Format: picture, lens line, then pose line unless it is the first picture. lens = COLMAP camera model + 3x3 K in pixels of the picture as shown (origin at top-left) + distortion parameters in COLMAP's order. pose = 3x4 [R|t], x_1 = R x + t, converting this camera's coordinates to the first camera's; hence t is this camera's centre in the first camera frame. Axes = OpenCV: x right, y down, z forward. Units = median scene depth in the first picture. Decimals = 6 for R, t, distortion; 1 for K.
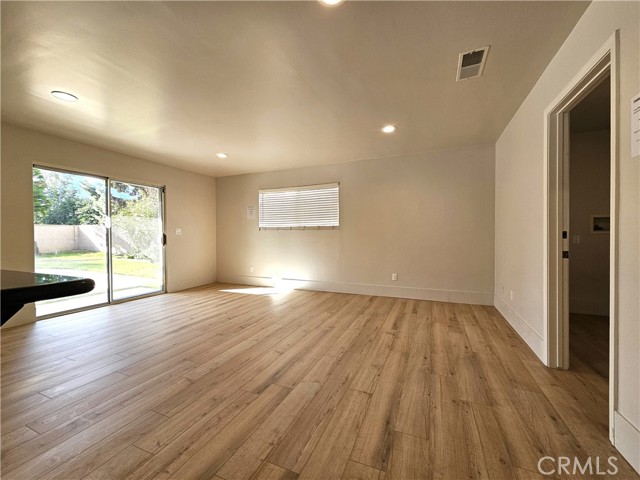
lens RADIAL K [[261.5, 0, 319.1], [0, 261.5, 239.3], [0, 0, 1]] dist [0.004952, 0.000456]
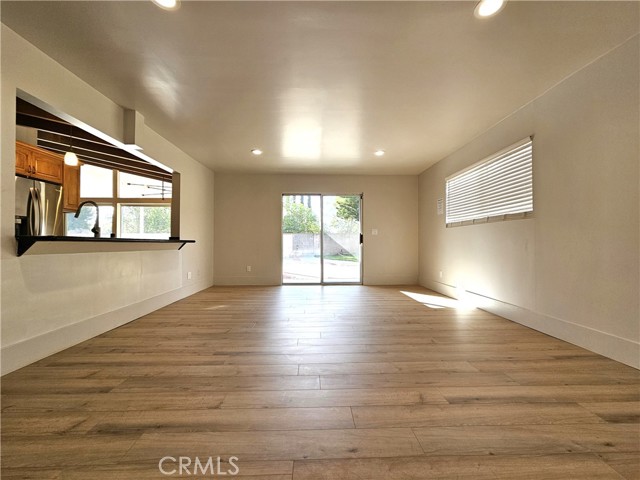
lens RADIAL K [[261.5, 0, 320.7], [0, 261.5, 240.9], [0, 0, 1]] dist [0.004952, 0.000456]
pose [[0.423914, -0.006859, -0.905676, 0.425749], [-0.014380, 0.999794, -0.014303, 0.031335], [0.905588, 0.019087, 0.423728, 0.369382]]
